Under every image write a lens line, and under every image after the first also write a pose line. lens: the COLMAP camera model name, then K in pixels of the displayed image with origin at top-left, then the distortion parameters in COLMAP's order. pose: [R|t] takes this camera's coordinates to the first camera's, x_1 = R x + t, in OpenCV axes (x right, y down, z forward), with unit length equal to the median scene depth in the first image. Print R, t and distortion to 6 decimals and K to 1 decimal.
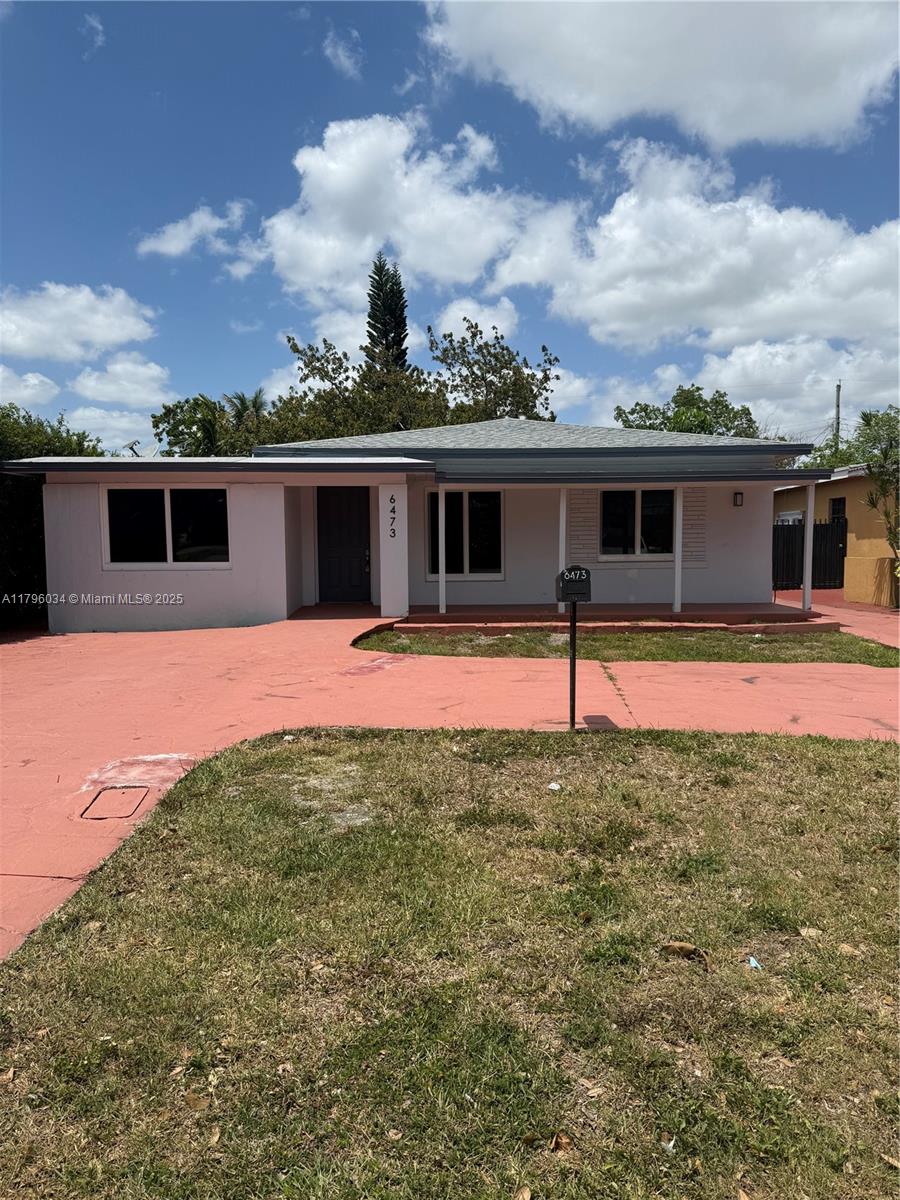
lens RADIAL K [[851.8, 0, 467.9], [0, 851.8, 602.7], [0, 0, 1]] dist [0.068318, -0.092111]
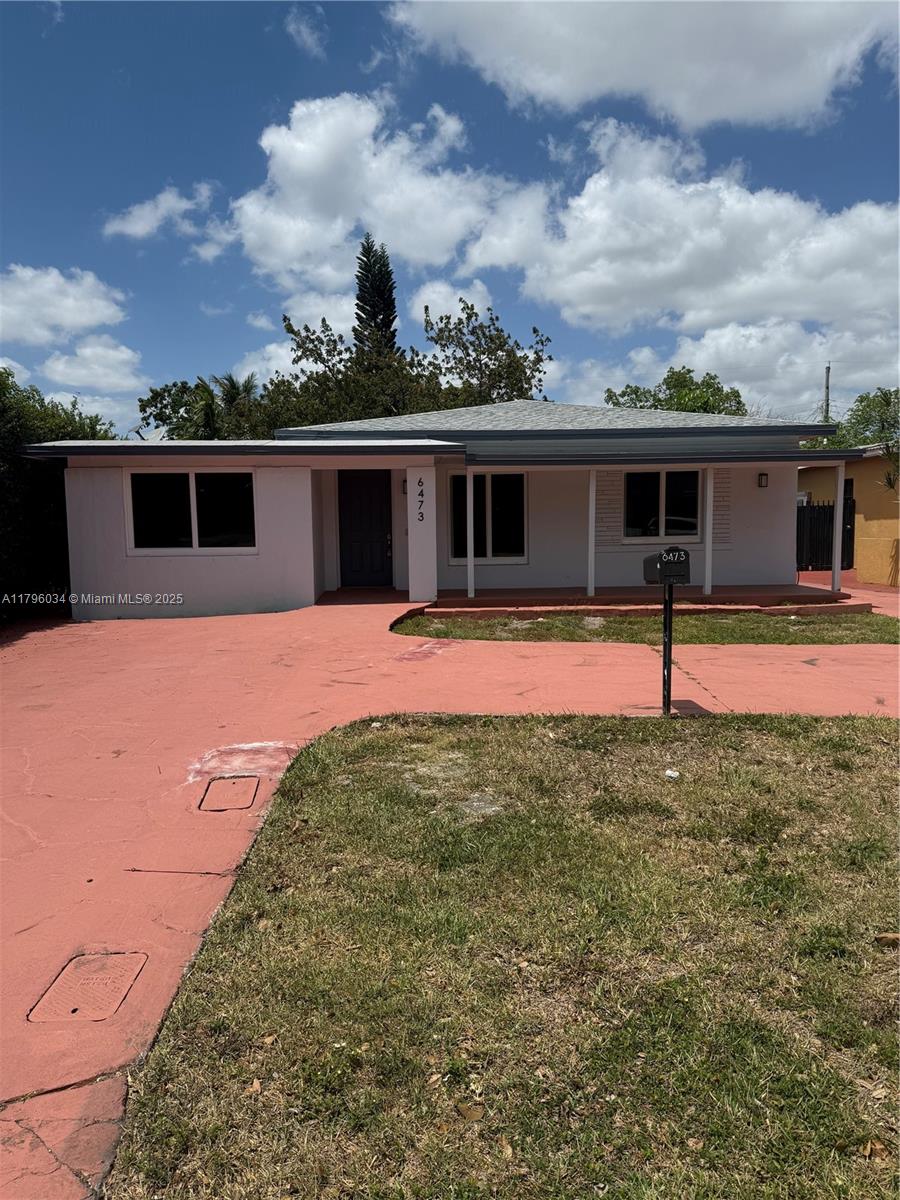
lens RADIAL K [[848.3, 0, 454.8], [0, 848.3, 607.5], [0, 0, 1]] dist [0.063090, -0.084857]
pose [[0.999837, -0.007126, 0.016570, -0.057804], [0.006722, 0.999682, 0.024288, 0.000050], [-0.016737, -0.024173, 0.999568, 0.011756]]
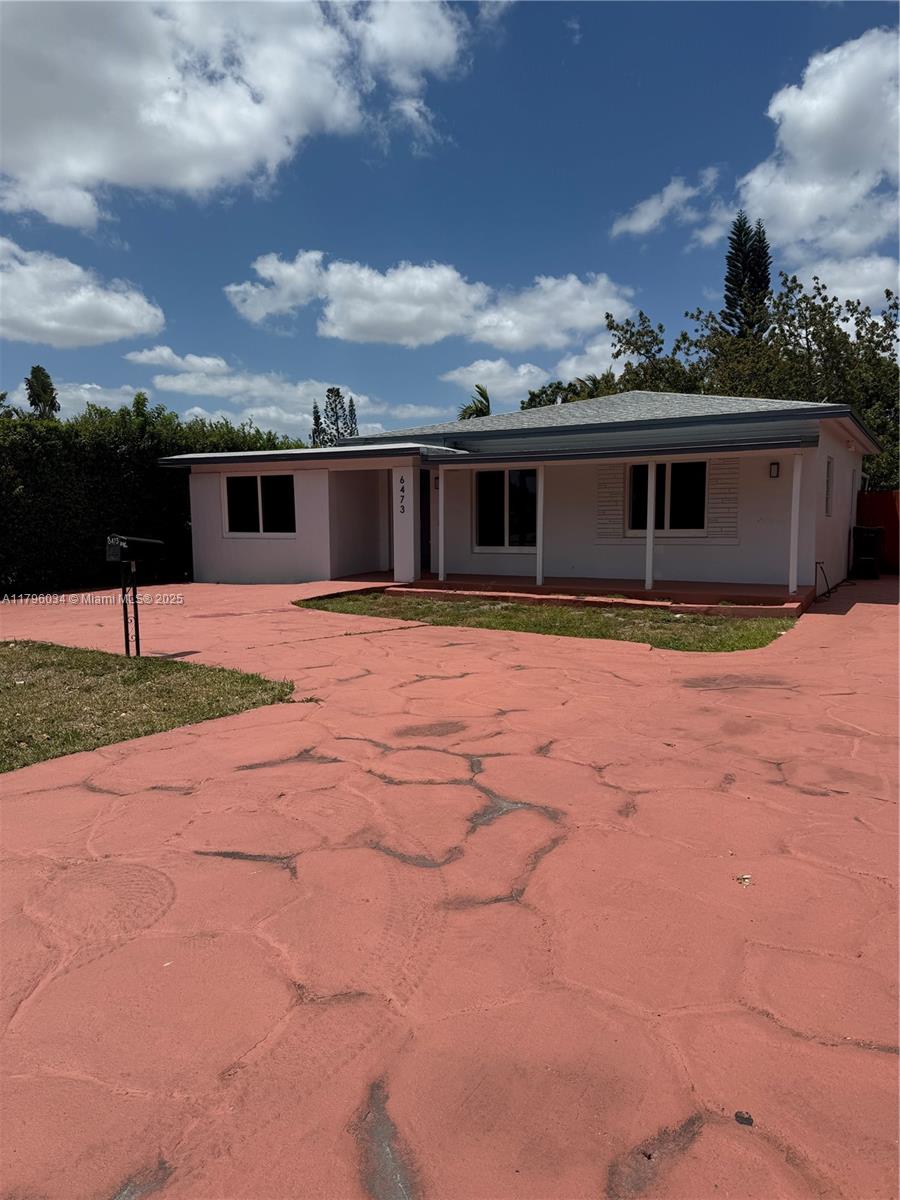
lens RADIAL K [[852.1, 0, 450.0], [0, 852.1, 600.0], [0, 0, 1]] dist [0.061333, -0.052751]
pose [[0.860097, 0.051407, -0.507533, 0.490032], [-0.037169, 0.998580, 0.038156, -0.004826], [0.508774, -0.013953, 0.860787, 0.031382]]
